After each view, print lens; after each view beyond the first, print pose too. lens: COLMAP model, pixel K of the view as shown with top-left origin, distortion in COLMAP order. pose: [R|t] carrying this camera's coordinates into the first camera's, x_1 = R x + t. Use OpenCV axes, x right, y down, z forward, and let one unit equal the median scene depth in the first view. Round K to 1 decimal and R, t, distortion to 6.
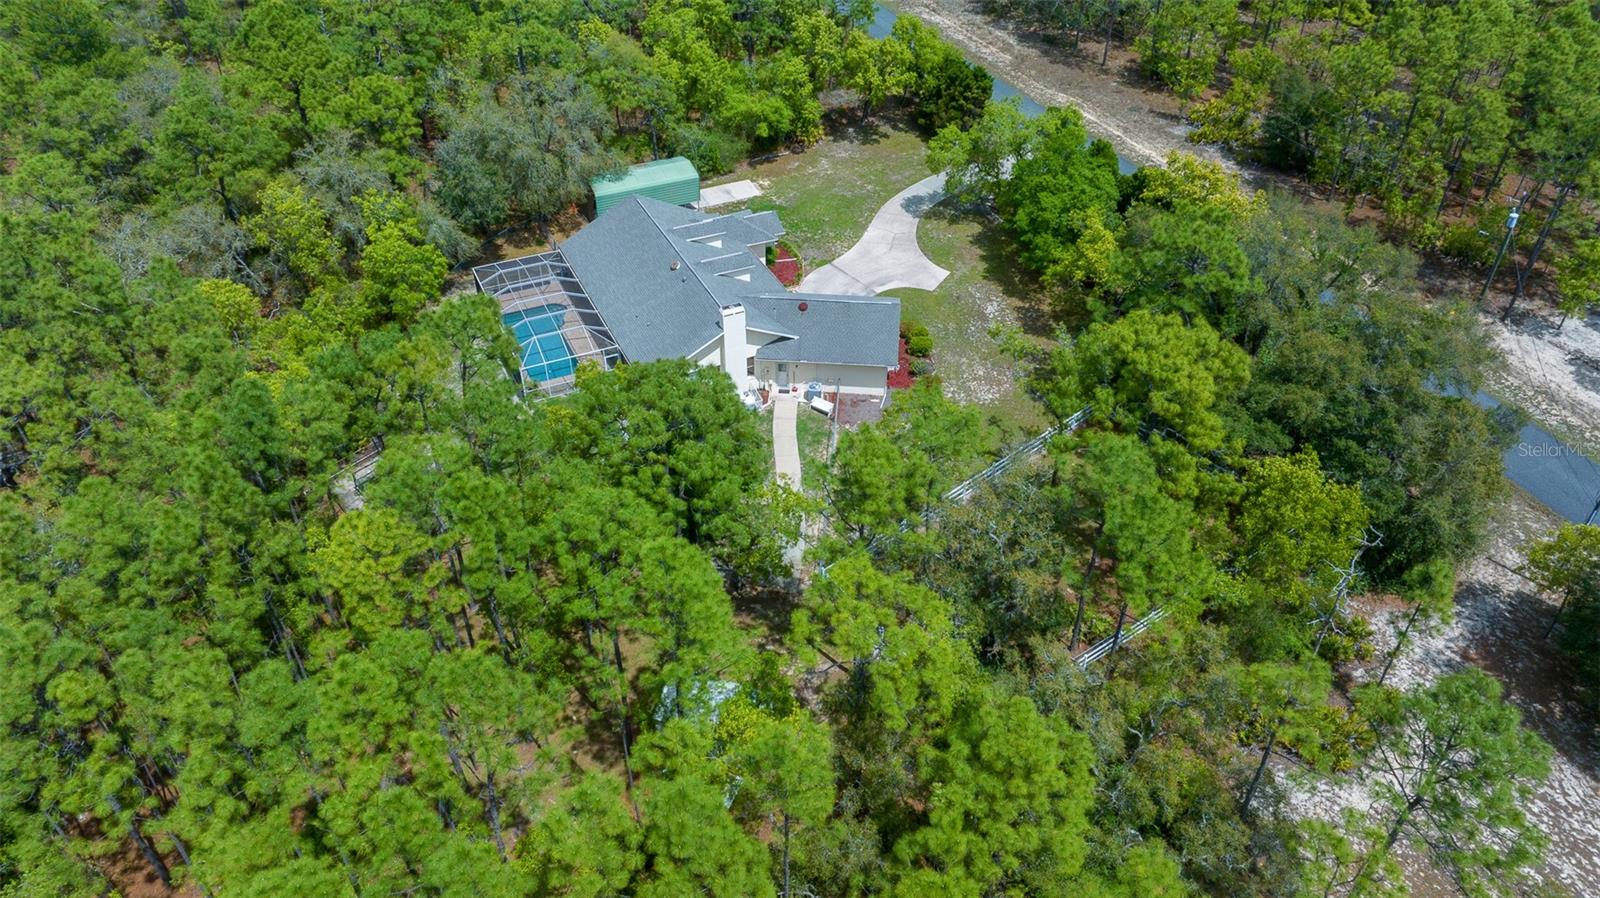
lens RADIAL K [[1124.9, 0, 815.9], [0, 1124.9, 452.3], [0, 0, 1]] dist [-0.023557, -0.007363]
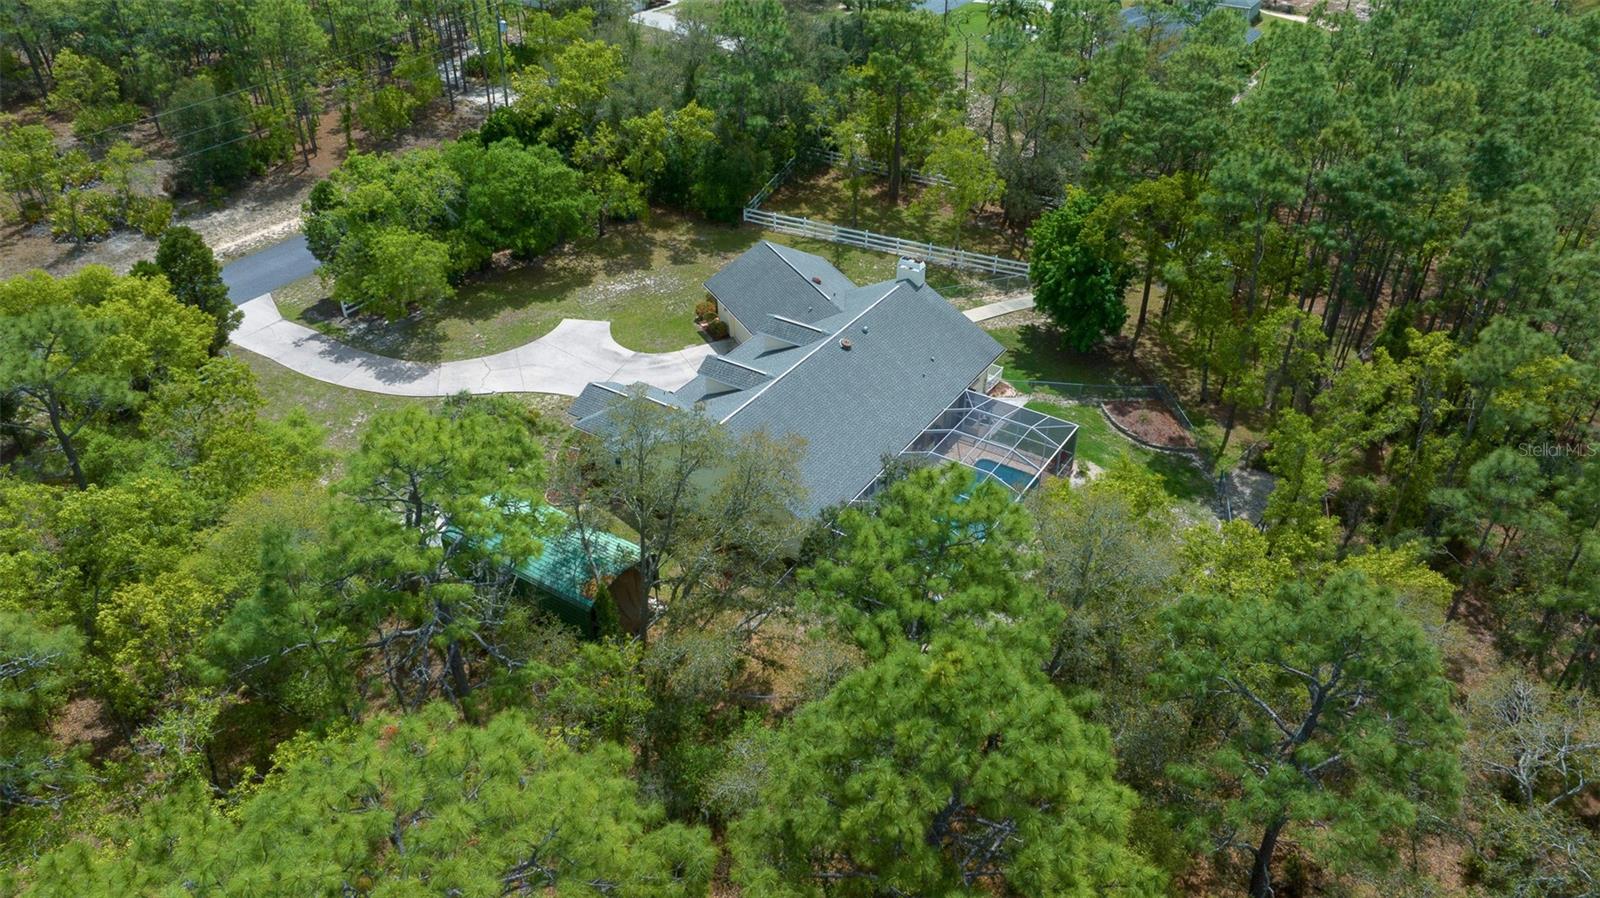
lens RADIAL K [[1124.9, 0, 806.8], [0, 1124.9, 435.5], [0, 0, 1]] dist [-0.023557, -0.007363]
pose [[-0.518208, -0.485501, 0.704094, -0.593853], [0.533290, 0.460183, 0.709812, -0.605040], [-0.668626, 0.743317, 0.020443, 0.905327]]
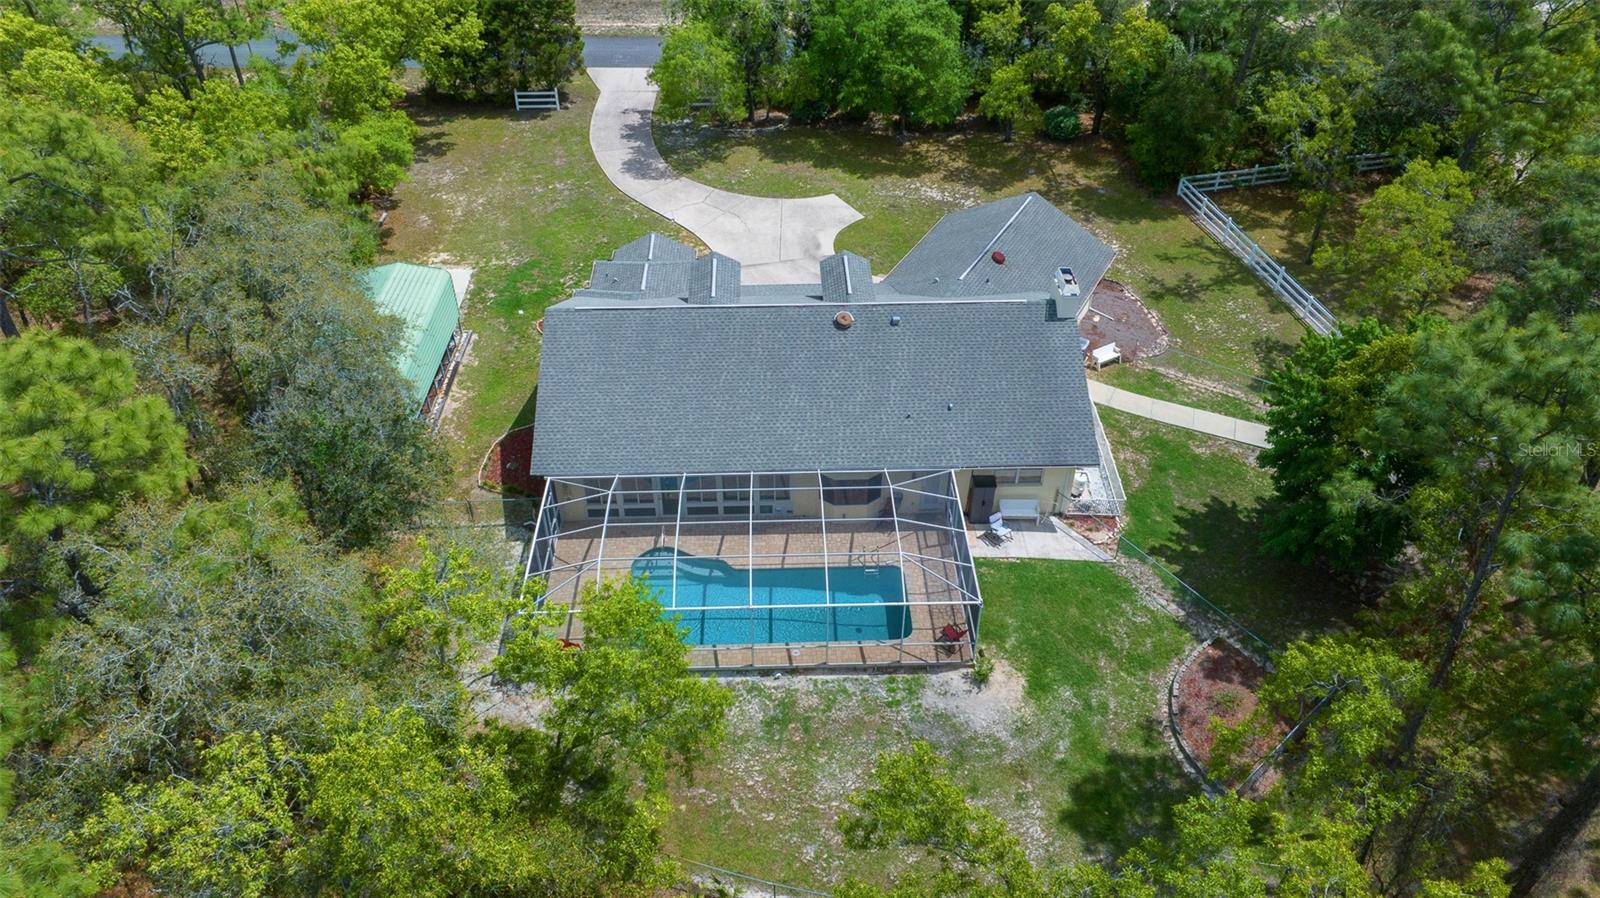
lens RADIAL K [[1124.9, 0, 812.2], [0, 1124.9, 437.0], [0, 0, 1]] dist [-0.023557, -0.007363]
pose [[0.397388, -0.566184, 0.722163, -0.484451], [0.574672, 0.767089, 0.285179, -0.248369], [-0.715427, 0.301680, 0.630201, 0.588207]]
